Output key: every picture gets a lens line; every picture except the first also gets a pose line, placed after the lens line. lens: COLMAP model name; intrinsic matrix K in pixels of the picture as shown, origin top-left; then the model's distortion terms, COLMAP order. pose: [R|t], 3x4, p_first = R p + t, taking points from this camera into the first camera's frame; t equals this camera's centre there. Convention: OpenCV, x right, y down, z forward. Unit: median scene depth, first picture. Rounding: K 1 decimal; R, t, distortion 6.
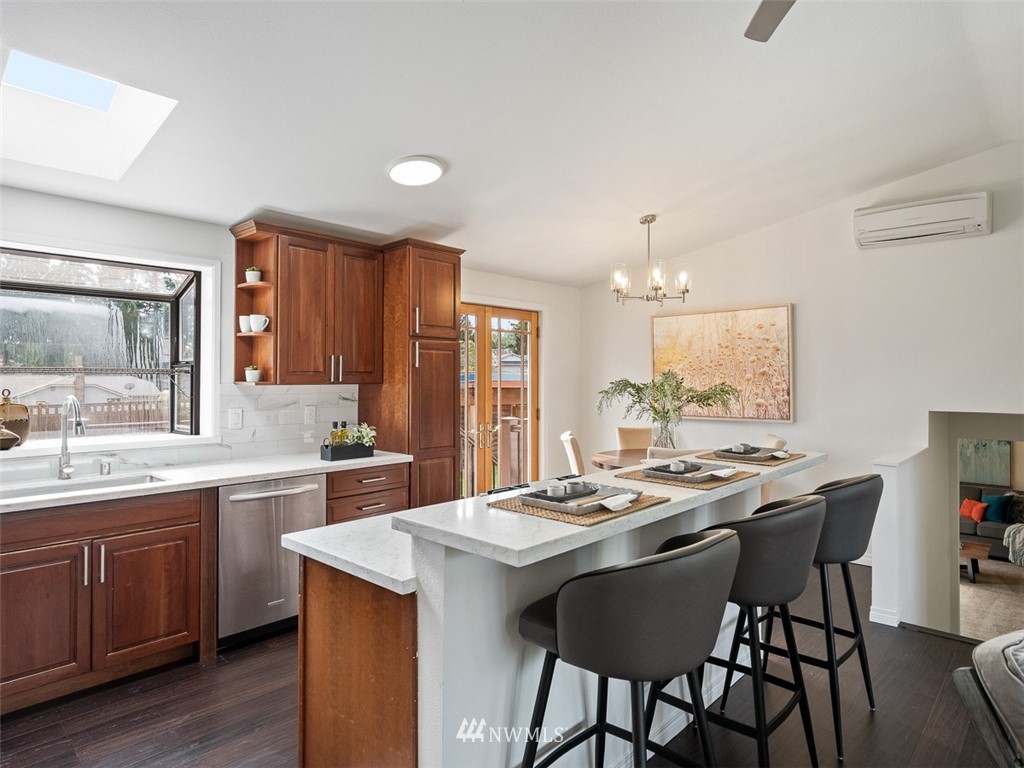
lens RADIAL K [[613.0, 0, 515.3], [0, 613.0, 379.5], [0, 0, 1]] dist [0.007122, -0.004625]
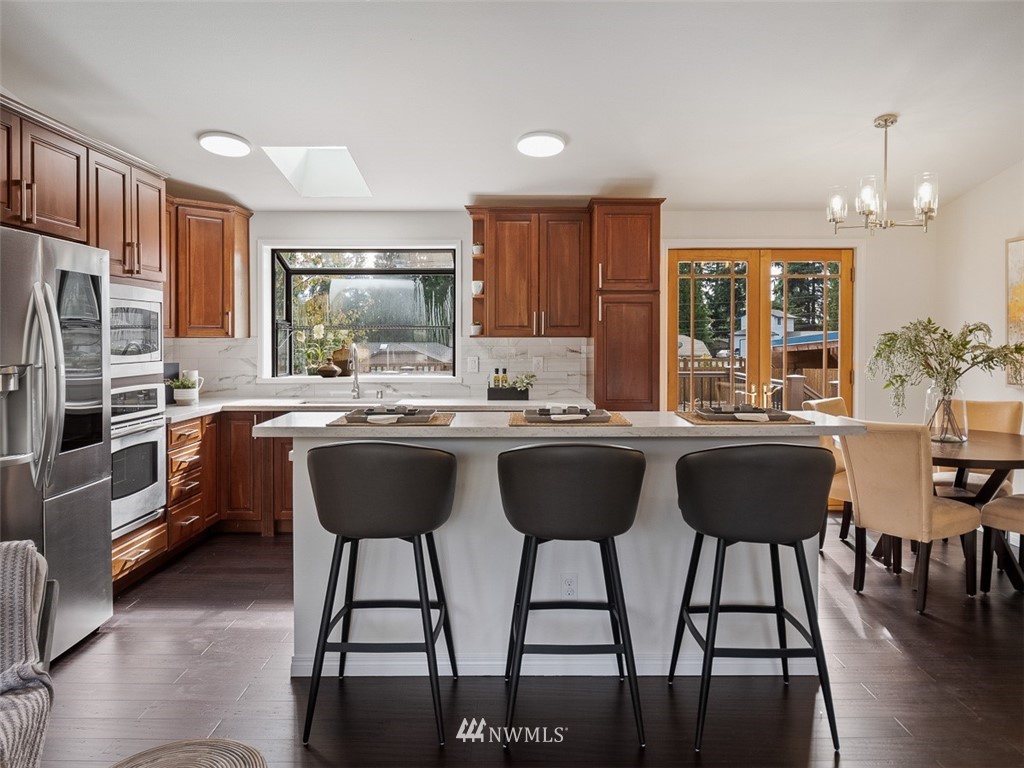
lens RADIAL K [[701.6, 0, 525.5], [0, 701.6, 374.6], [0, 0, 1]] dist [-0.000402, -0.002138]
pose [[0.696722, 0.036984, -0.716387, 0.635053], [-0.000136, 0.998677, 0.051426, 0.010250], [0.717341, -0.035732, 0.695806, 0.076304]]
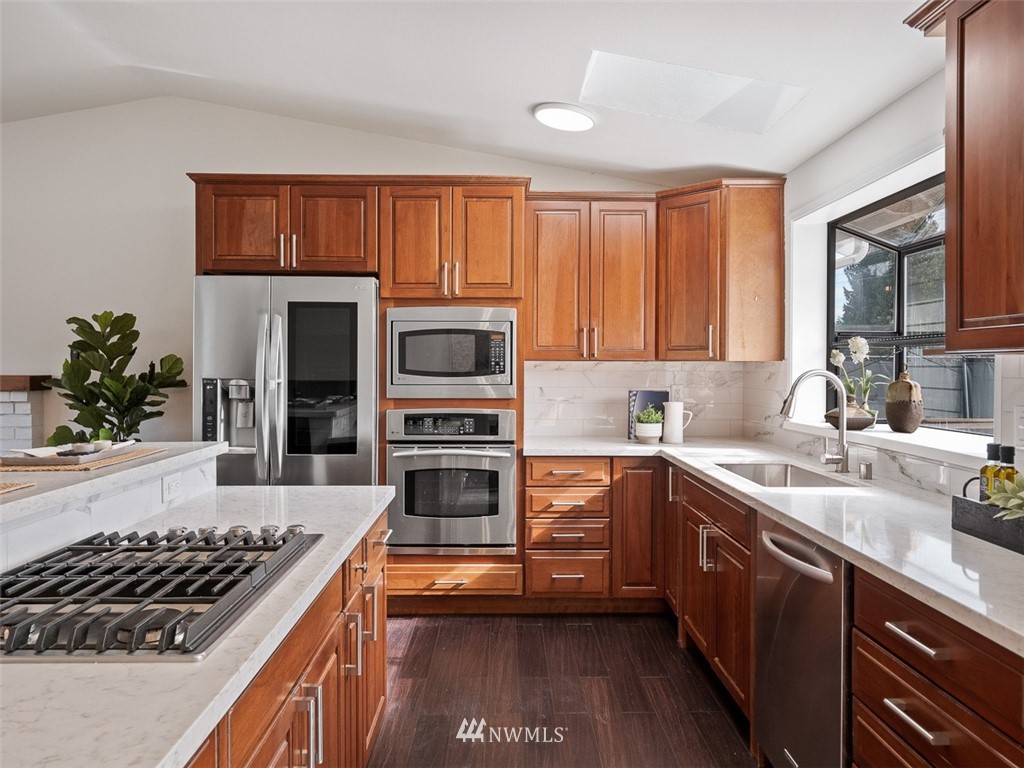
lens RADIAL K [[701.6, 0, 498.4], [0, 701.6, 377.8], [0, 0, 1]] dist [-0.000402, -0.002138]
pose [[-0.727002, 0.009841, -0.686565, 0.185059], [-0.003655, 0.999828, 0.018200, 0.015941], [0.686625, 0.015741, -0.726841, 1.079987]]
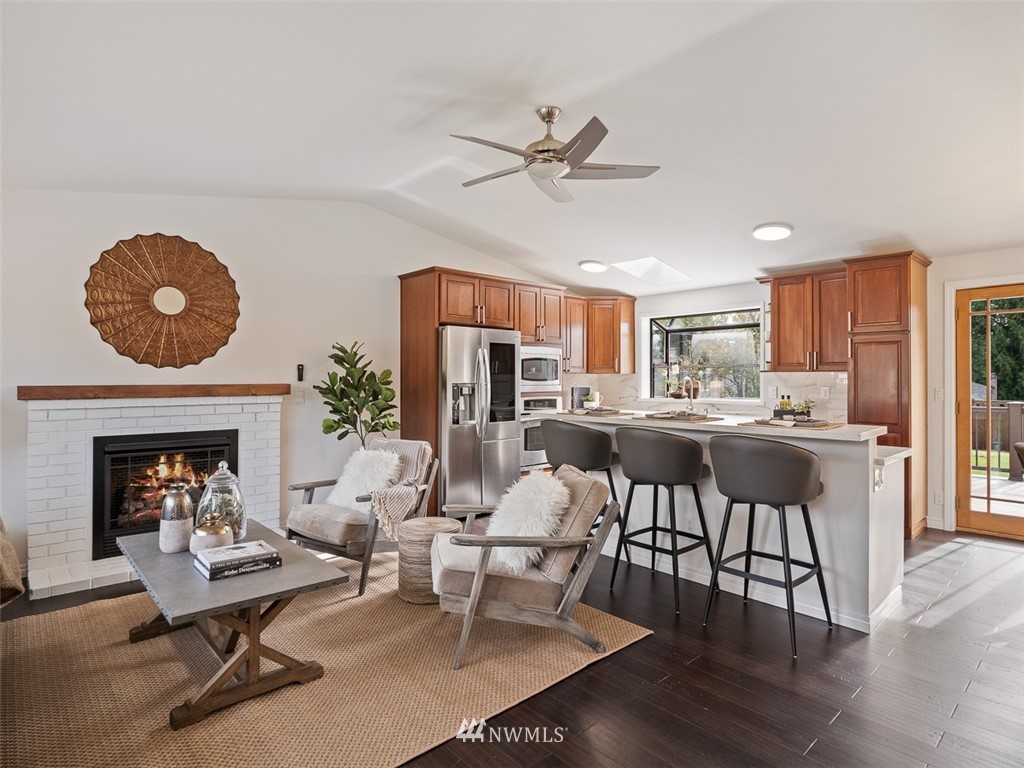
lens RADIAL K [[550.8, 0, 511.7], [0, 550.8, 378.7], [0, 0, 1]] dist [-0.010960, 0.000161]
pose [[-0.088004, 0.004324, -0.996111, 1.087057], [0.000130, 0.999991, 0.004329, 0.018538], [0.996120, 0.000252, -0.088004, 0.411578]]
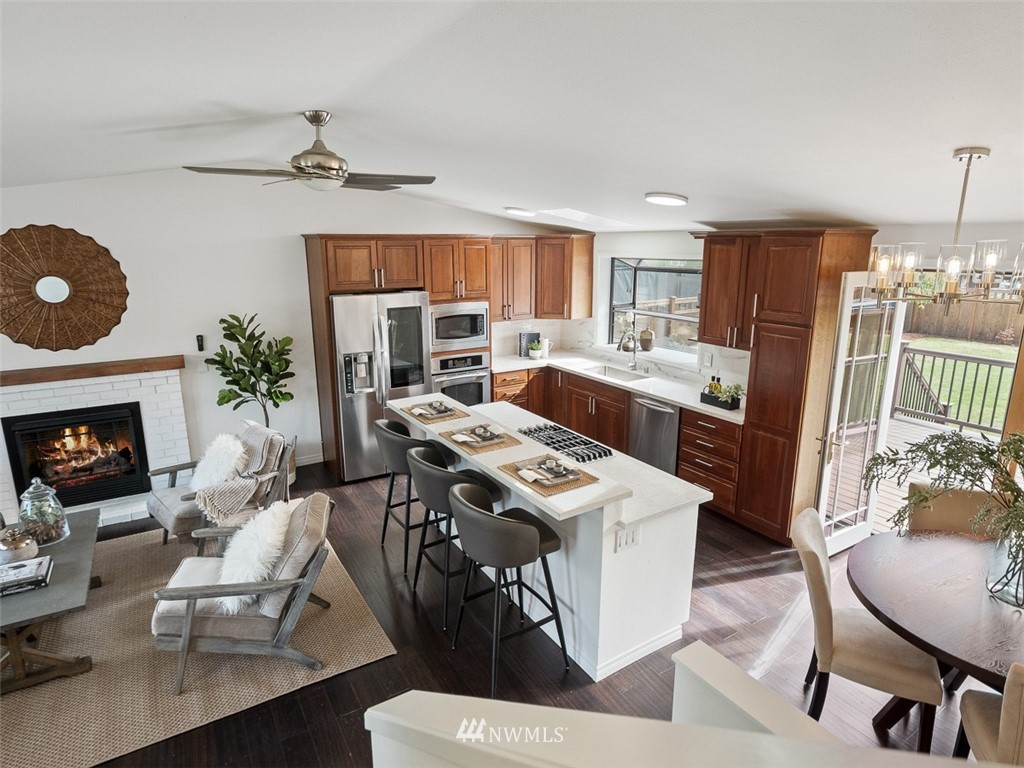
lens RADIAL K [[579.3, 0, 512.7], [0, 579.3, 374.7], [0, 0, 1]] dist [-0.004611, 0.001192]
pose [[-0.264737, 0.218885, -0.939150, 0.999507], [0.003155, 0.974090, 0.226139, -0.219142], [0.964316, 0.056904, -0.258568, 0.887506]]
